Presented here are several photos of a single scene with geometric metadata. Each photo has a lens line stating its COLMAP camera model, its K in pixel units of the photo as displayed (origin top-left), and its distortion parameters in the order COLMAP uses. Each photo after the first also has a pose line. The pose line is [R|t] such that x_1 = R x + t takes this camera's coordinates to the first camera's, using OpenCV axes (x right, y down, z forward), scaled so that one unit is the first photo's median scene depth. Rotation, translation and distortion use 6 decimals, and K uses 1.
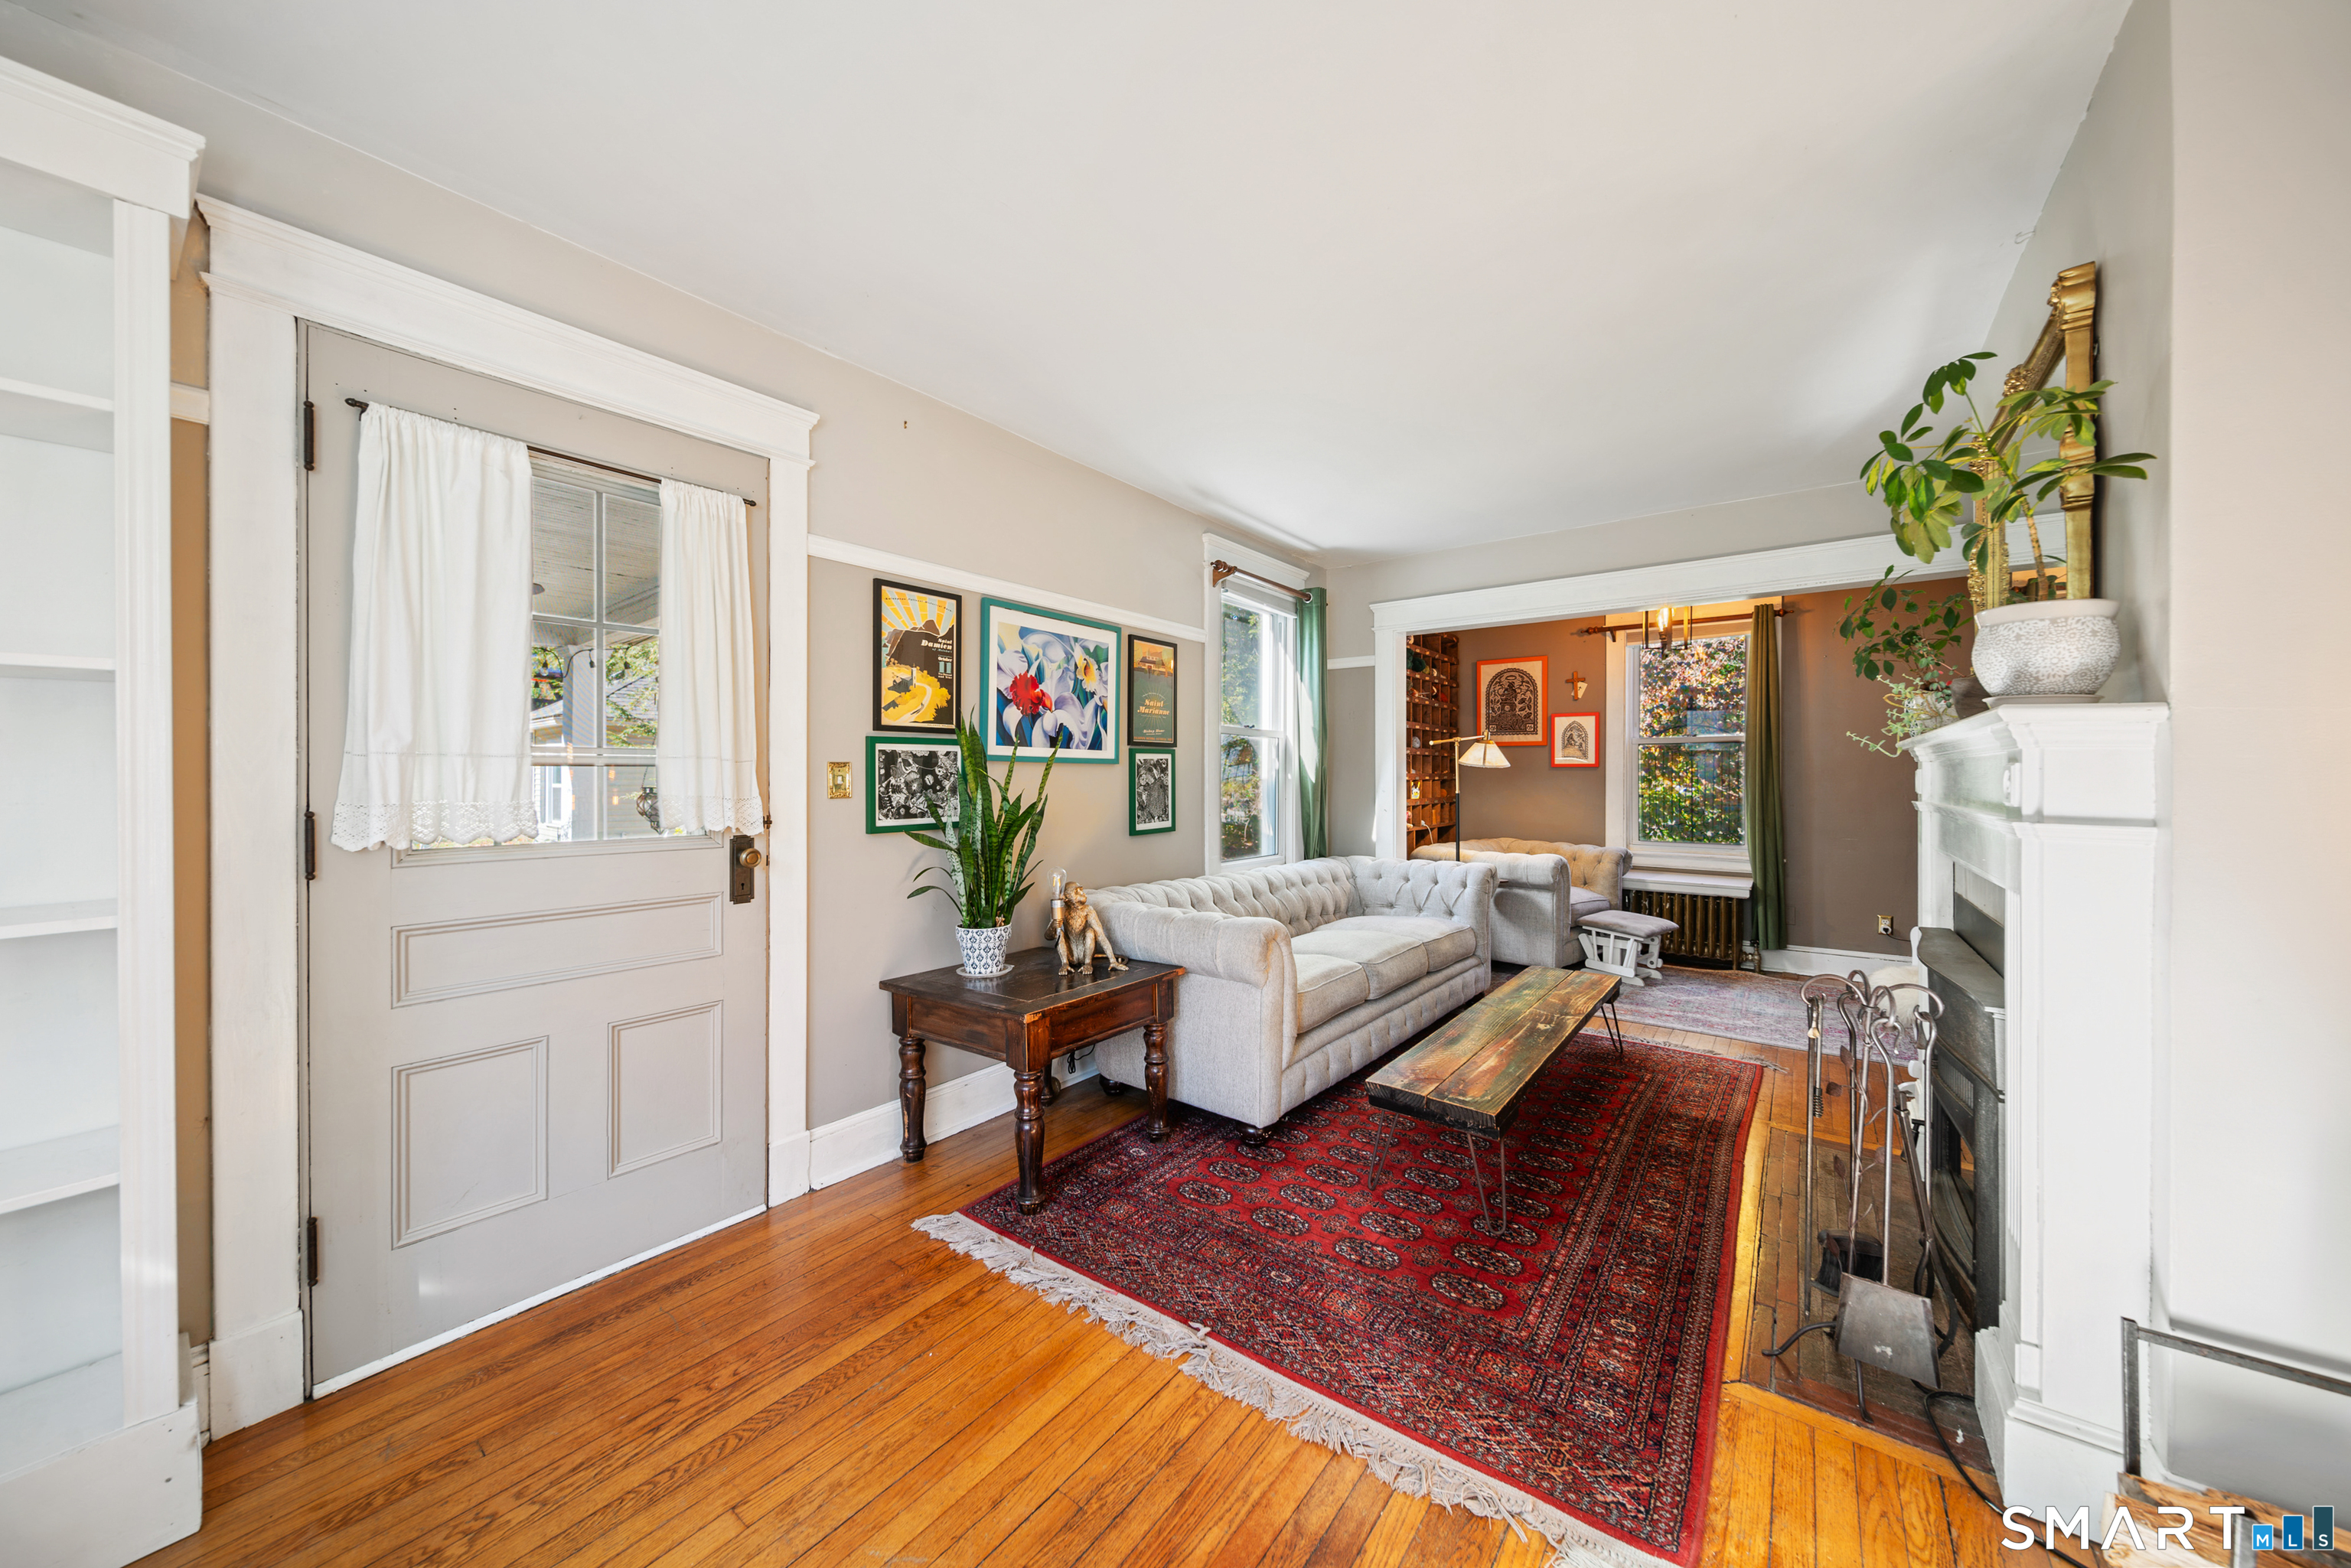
lens RADIAL K [[821.6, 0, 1164.0], [0, 821.6, 772.5], [0, 0, 1]] dist [-0.004805, -0.000273]
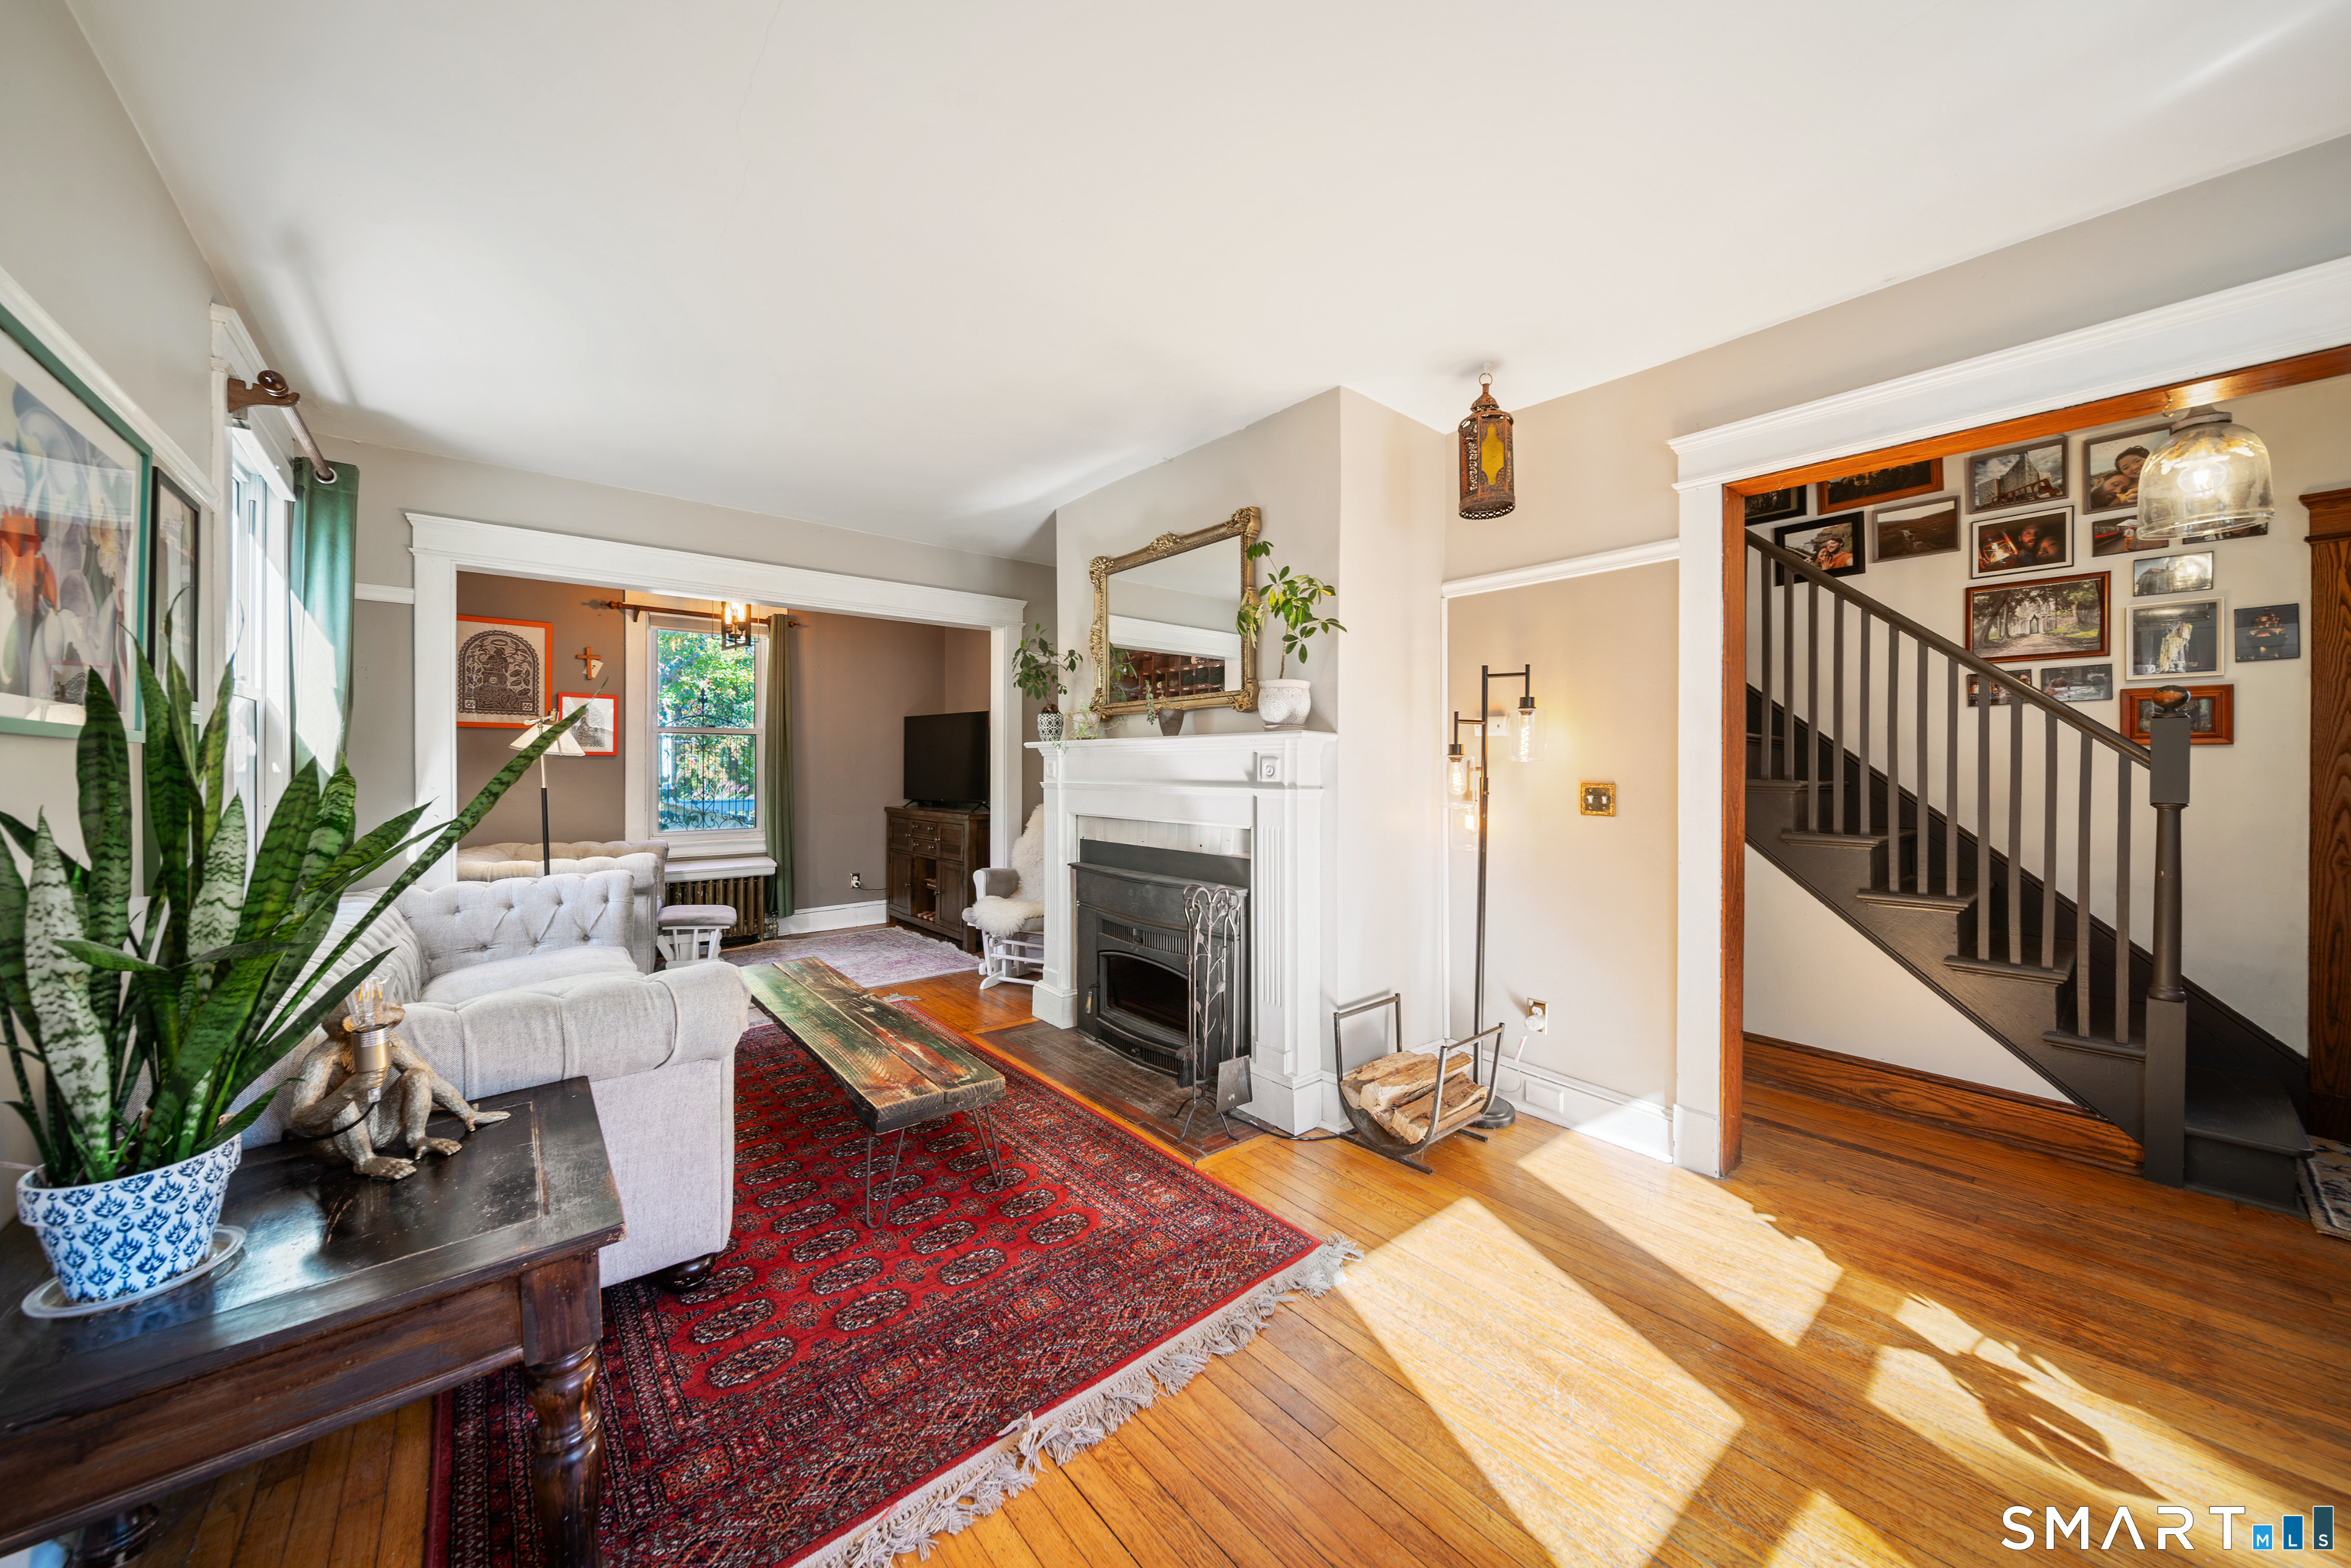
lens RADIAL K [[821.6, 0, 1160.5], [0, 821.6, 769.0], [0, 0, 1]] dist [-0.004805, -0.000273]
pose [[0.214294, -0.006888, 0.976745, -0.304997], [-0.003315, 0.999964, 0.007778, -0.001049], [-0.976763, -0.004904, 0.214264, 0.279258]]
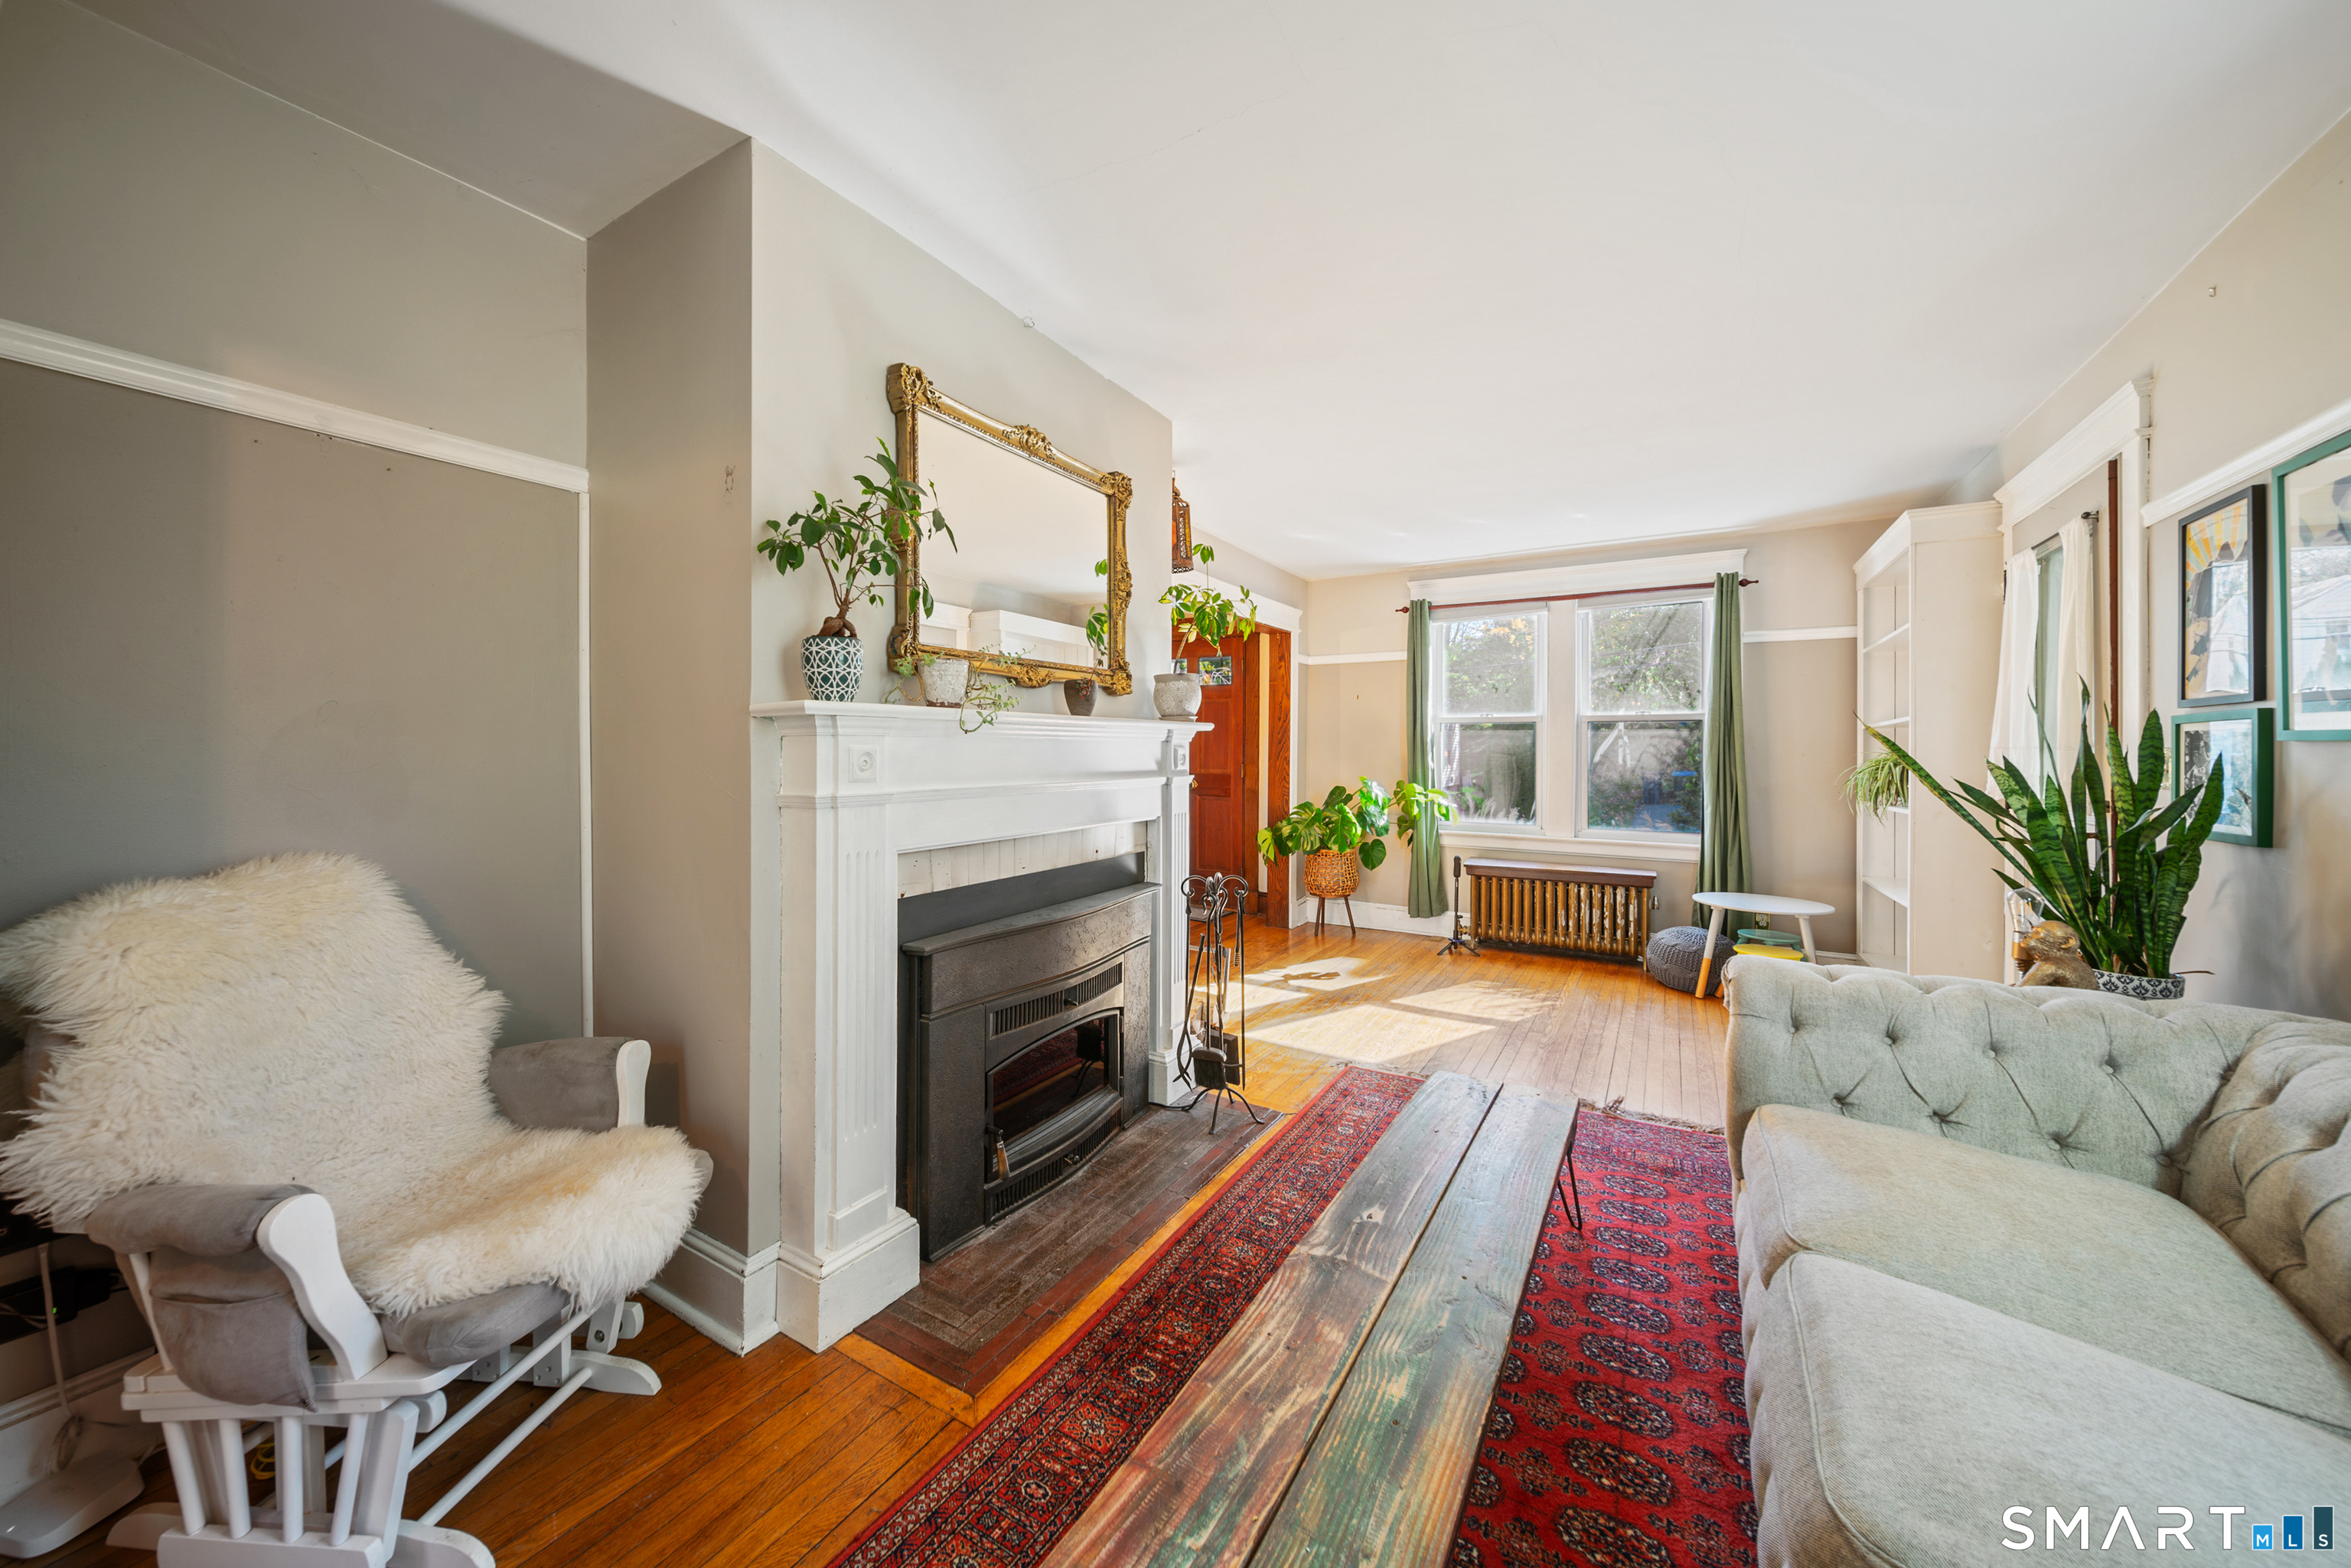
lens RADIAL K [[821.6, 0, 1166.8], [0, 821.6, 762.9], [0, 0, 1]] dist [-0.004805, -0.000273]
pose [[-0.992529, -0.007594, -0.121769, 0.440945], [-0.008130, 0.999959, 0.003910, 0.004676], [0.121734, 0.004871, -0.992551, 1.005100]]
